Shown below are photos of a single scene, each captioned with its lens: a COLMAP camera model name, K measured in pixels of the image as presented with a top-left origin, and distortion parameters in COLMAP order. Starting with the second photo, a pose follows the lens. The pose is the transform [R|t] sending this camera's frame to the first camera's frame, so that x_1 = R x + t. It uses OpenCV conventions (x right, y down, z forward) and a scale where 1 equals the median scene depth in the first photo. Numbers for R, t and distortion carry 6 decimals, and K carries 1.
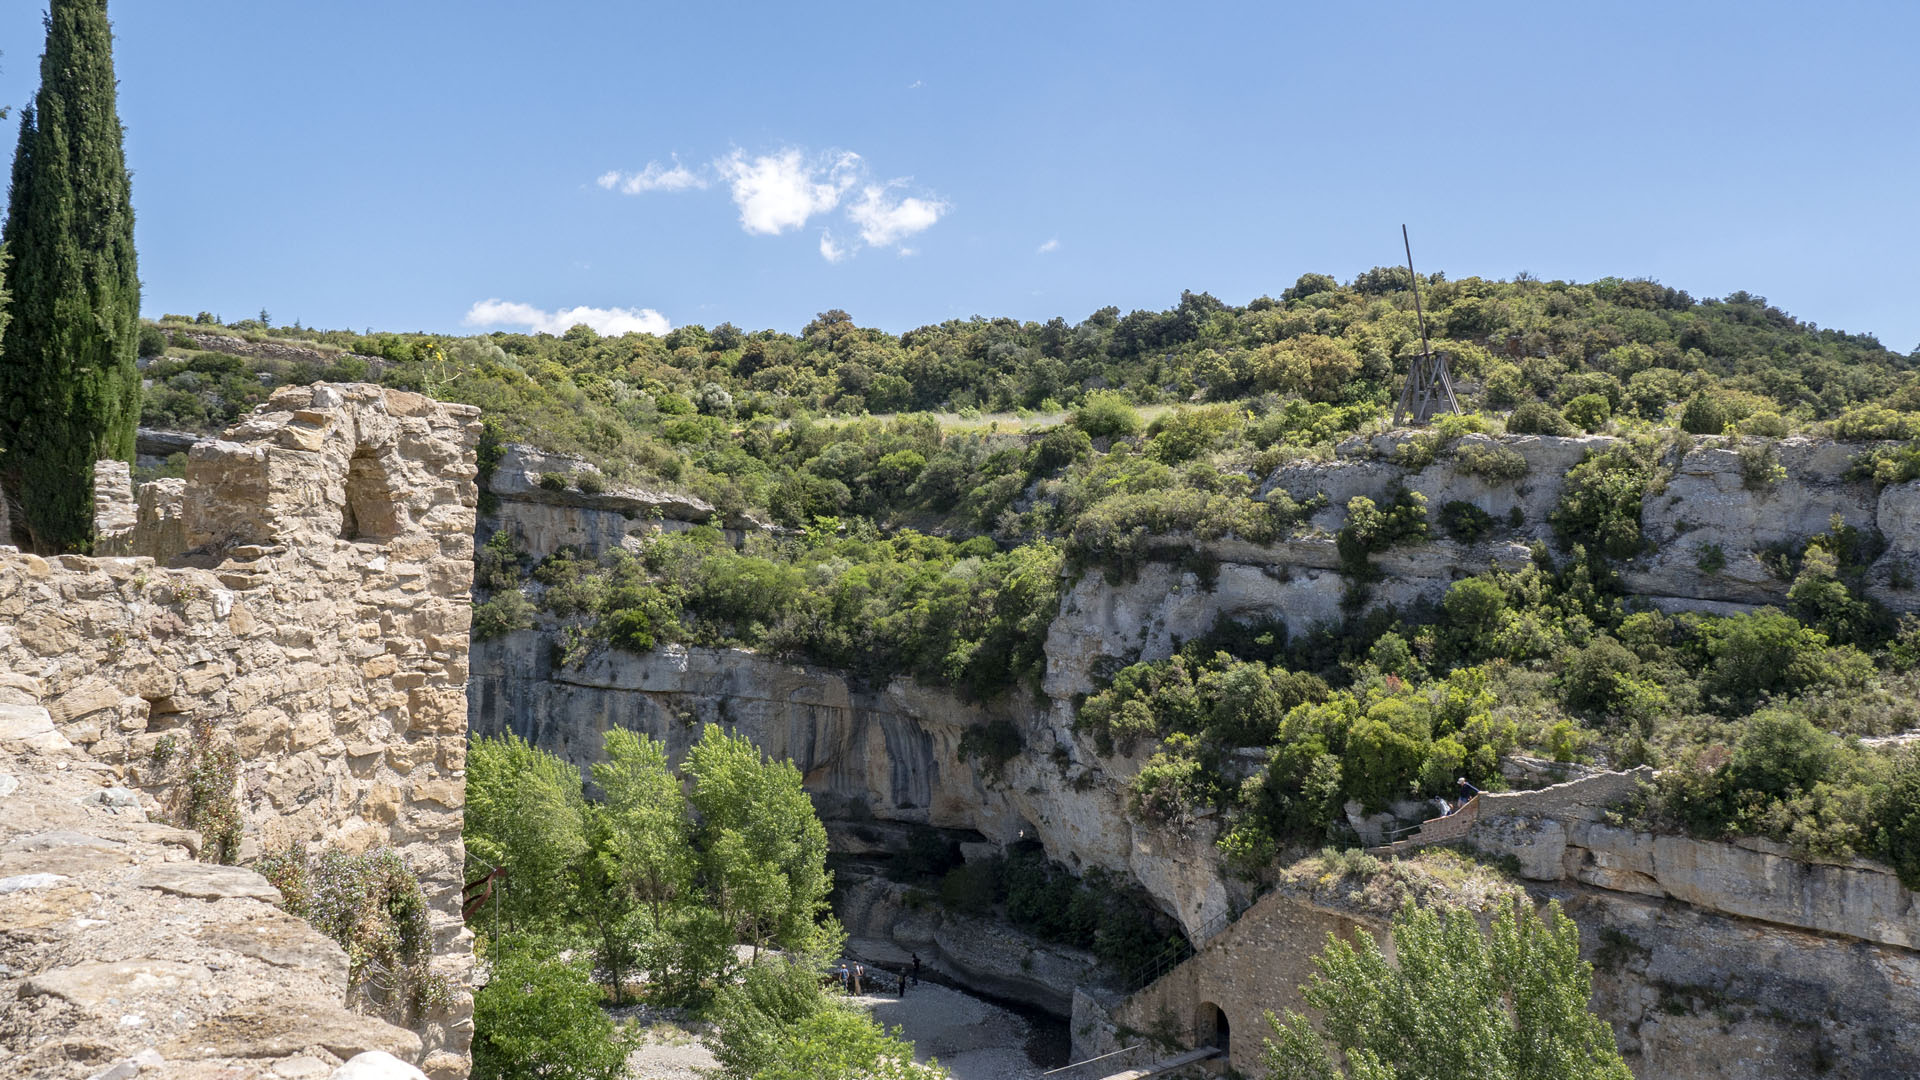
lens RADIAL K [[1385.8, 0, 960.0], [0, 1385.8, 540.0], [0, 0, 1]] dist [-0.028109, 0.005299]
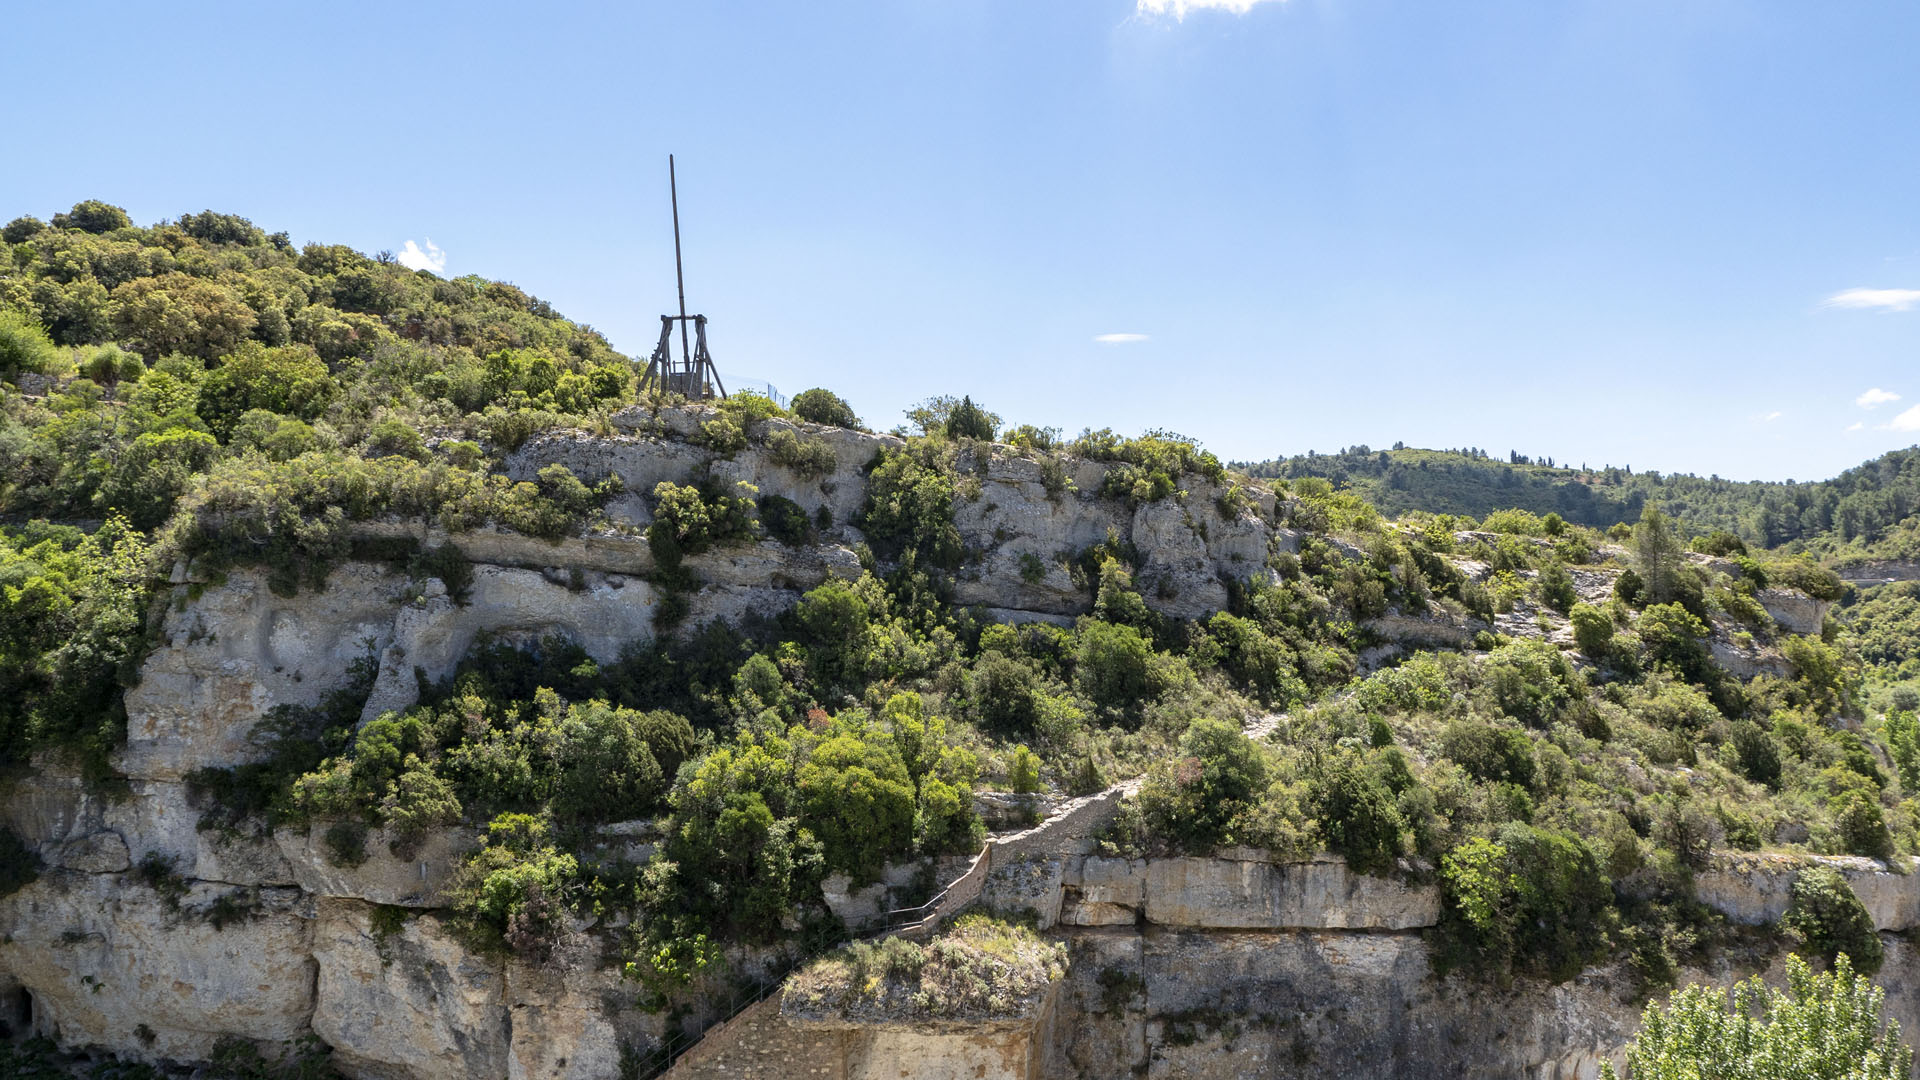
lens RADIAL K [[1385.8, 0, 960.0], [0, 1385.8, 540.0], [0, 0, 1]] dist [-0.028109, 0.005299]
pose [[0.575835, 0.031748, 0.816950, -0.270447], [-0.024215, 0.999470, -0.021773, 0.015028], [-0.817208, -0.007245, 0.576298, 0.432609]]
